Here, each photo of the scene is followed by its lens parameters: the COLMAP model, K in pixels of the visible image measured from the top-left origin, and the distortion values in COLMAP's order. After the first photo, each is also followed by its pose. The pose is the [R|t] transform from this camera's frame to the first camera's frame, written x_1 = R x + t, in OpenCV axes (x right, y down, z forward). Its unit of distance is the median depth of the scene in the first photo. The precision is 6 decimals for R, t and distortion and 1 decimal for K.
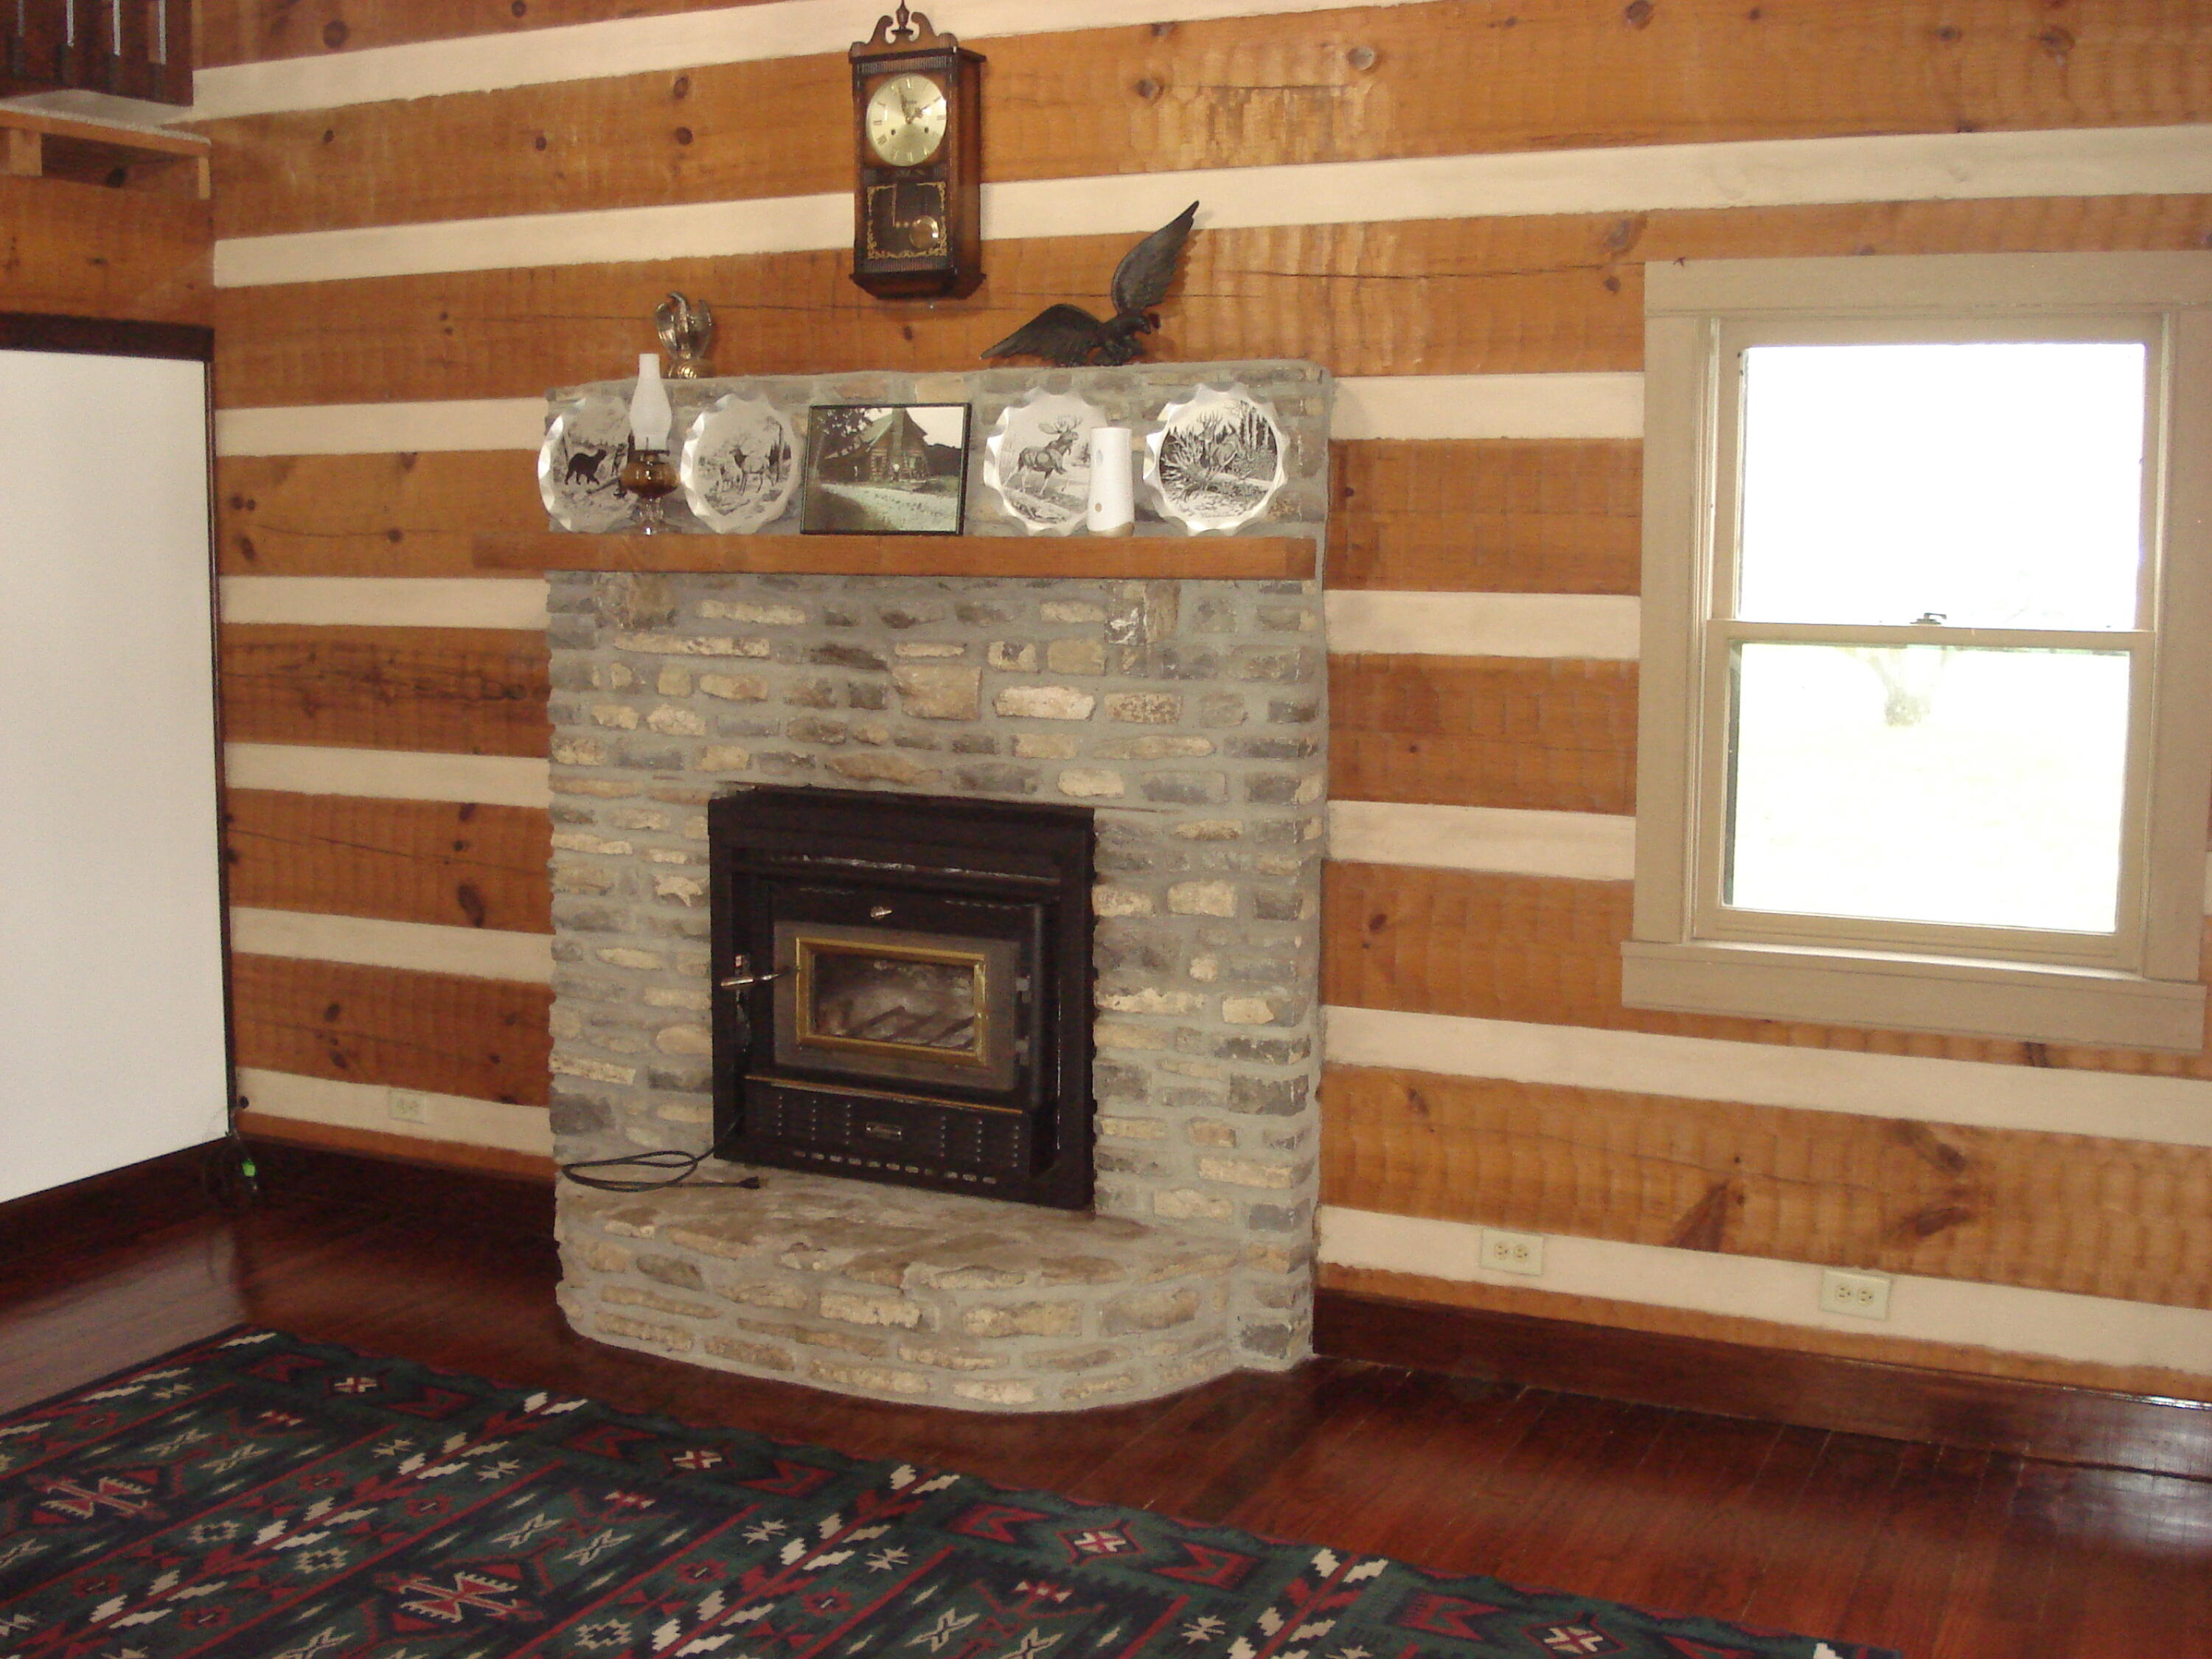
lens RADIAL K [[2561.9, 0, 1106.4], [0, 2561.9, 825.7], [0, 0, 1]] dist [-0.040384, 0.000000]
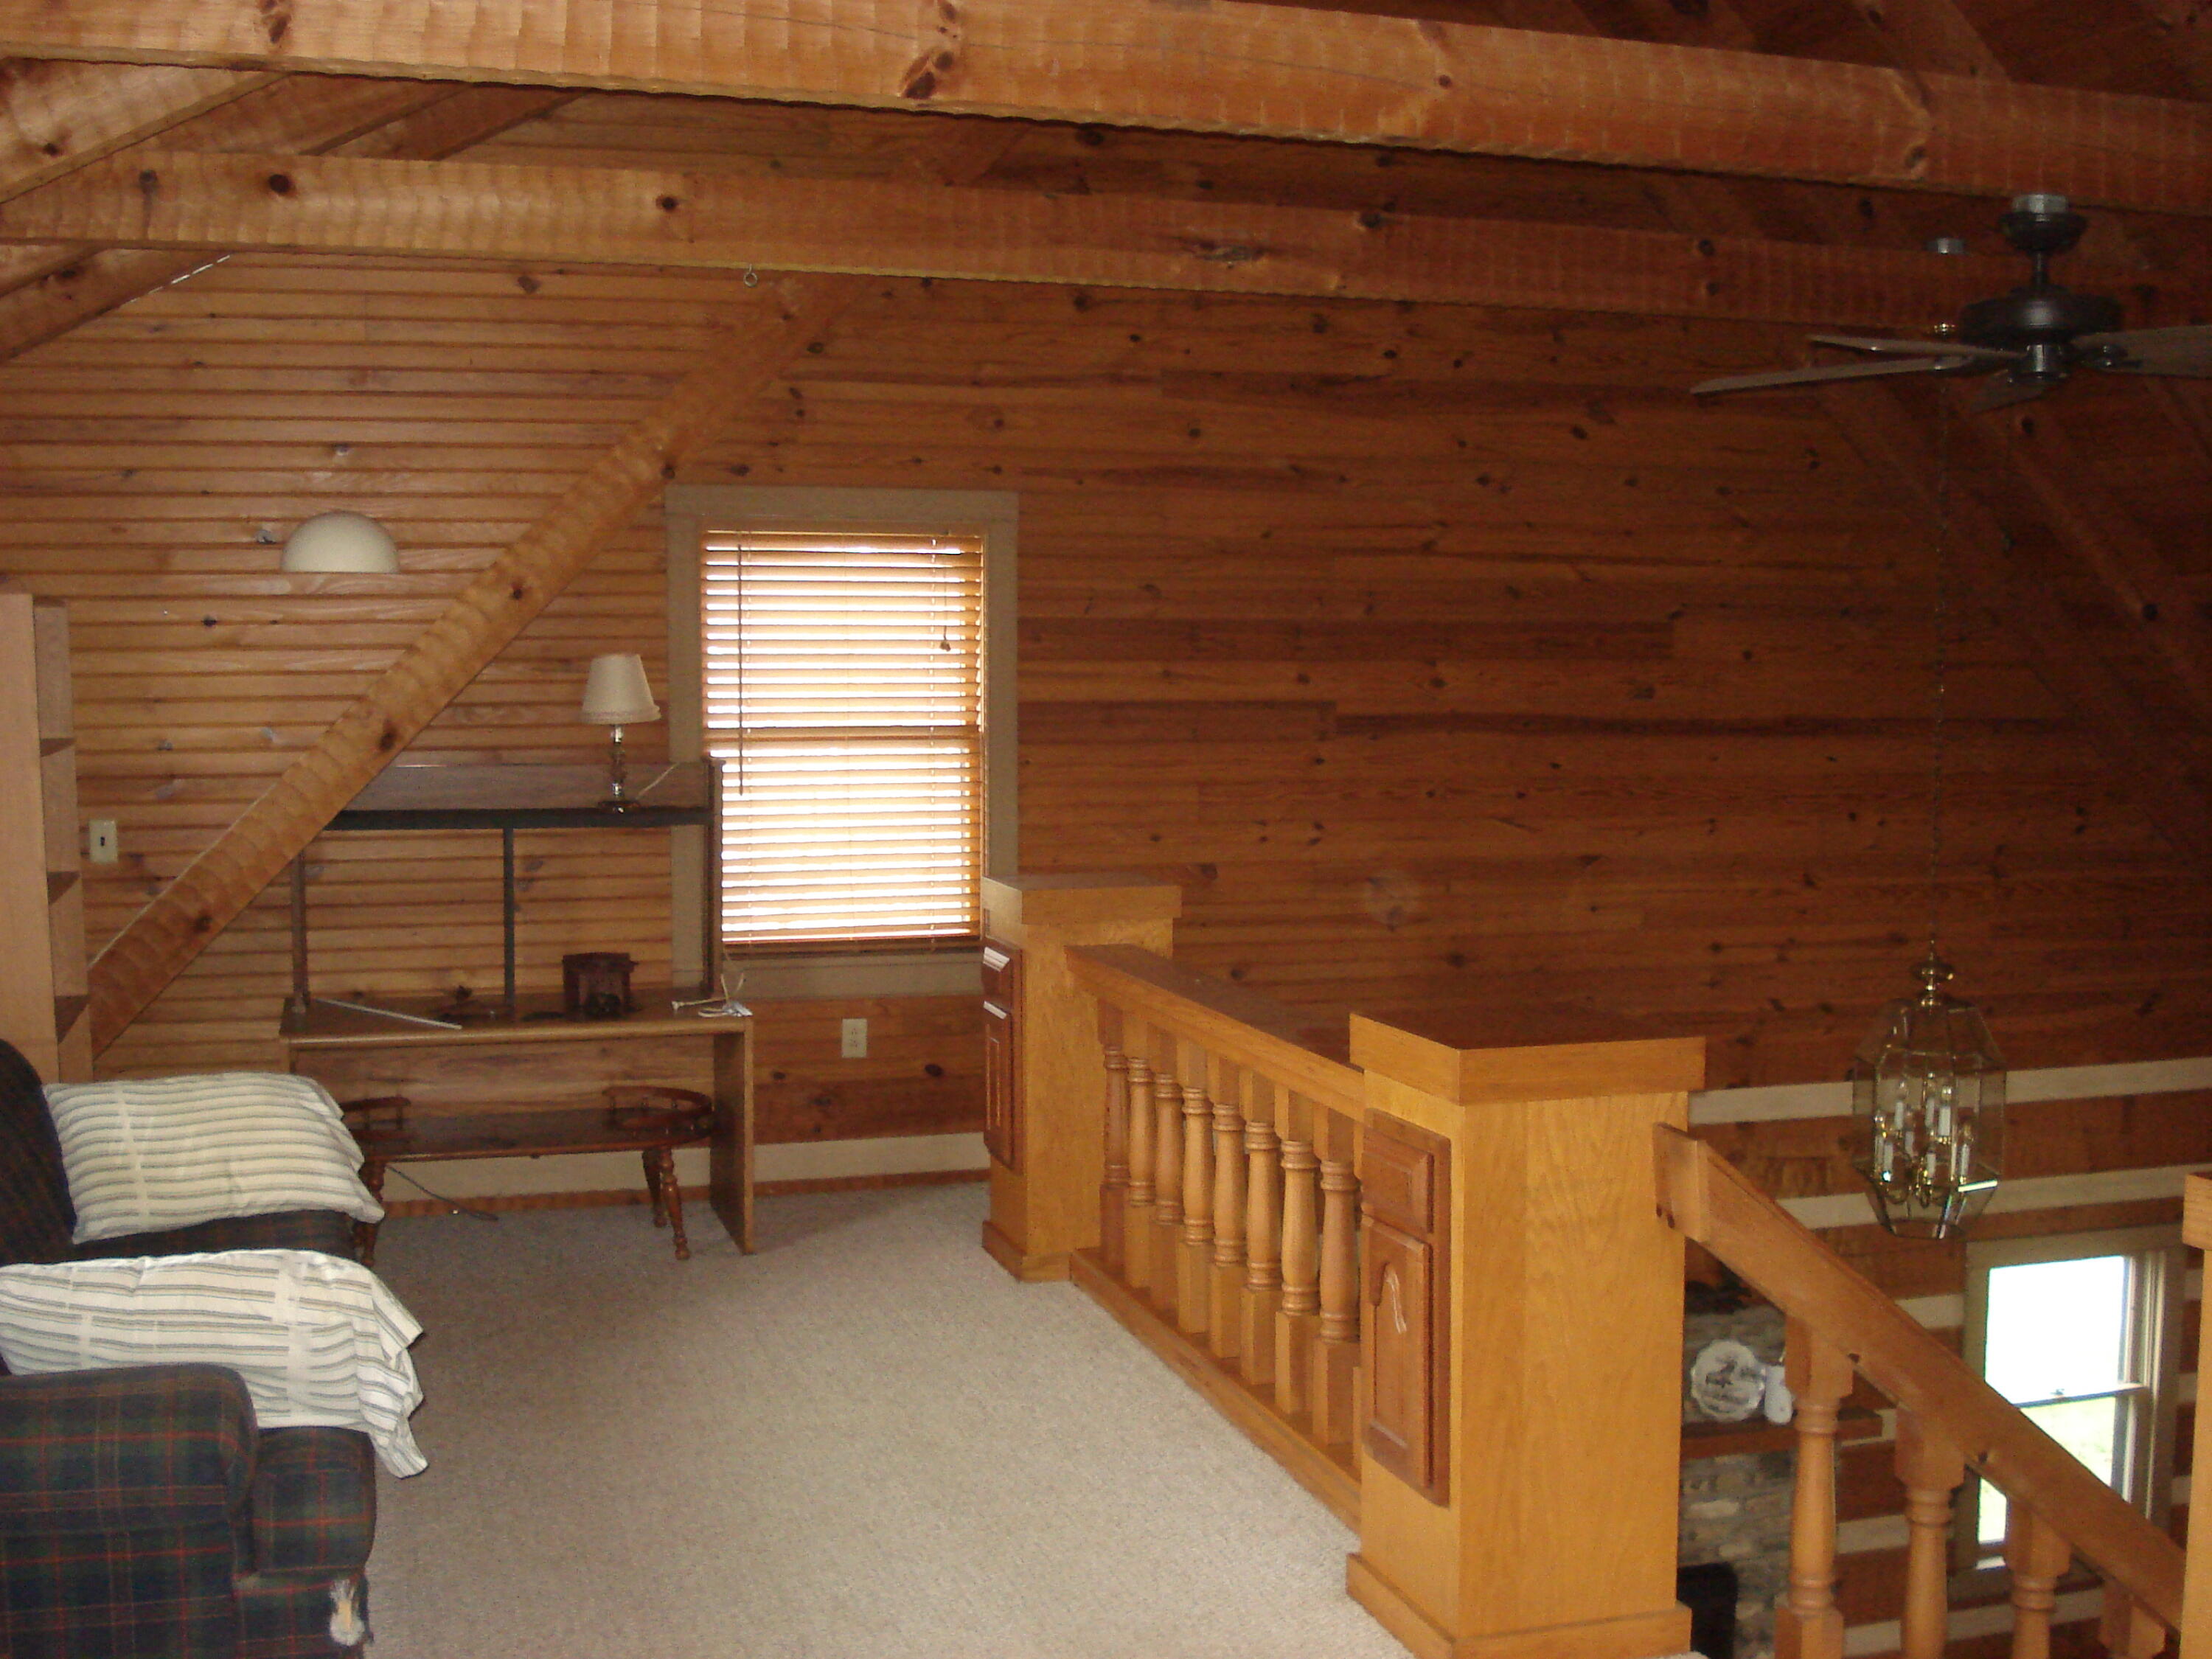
lens RADIAL K [[2561.9, 0, 1105.4], [0, 2561.9, 832.4], [0, 0, 1]] dist [-0.040384, 0.000000]
pose [[0.730033, -0.063656, 0.680441, -1.512415], [0.079238, 0.996822, 0.008241, -0.567316], [-0.678803, 0.047900, 0.732757, -0.025958]]
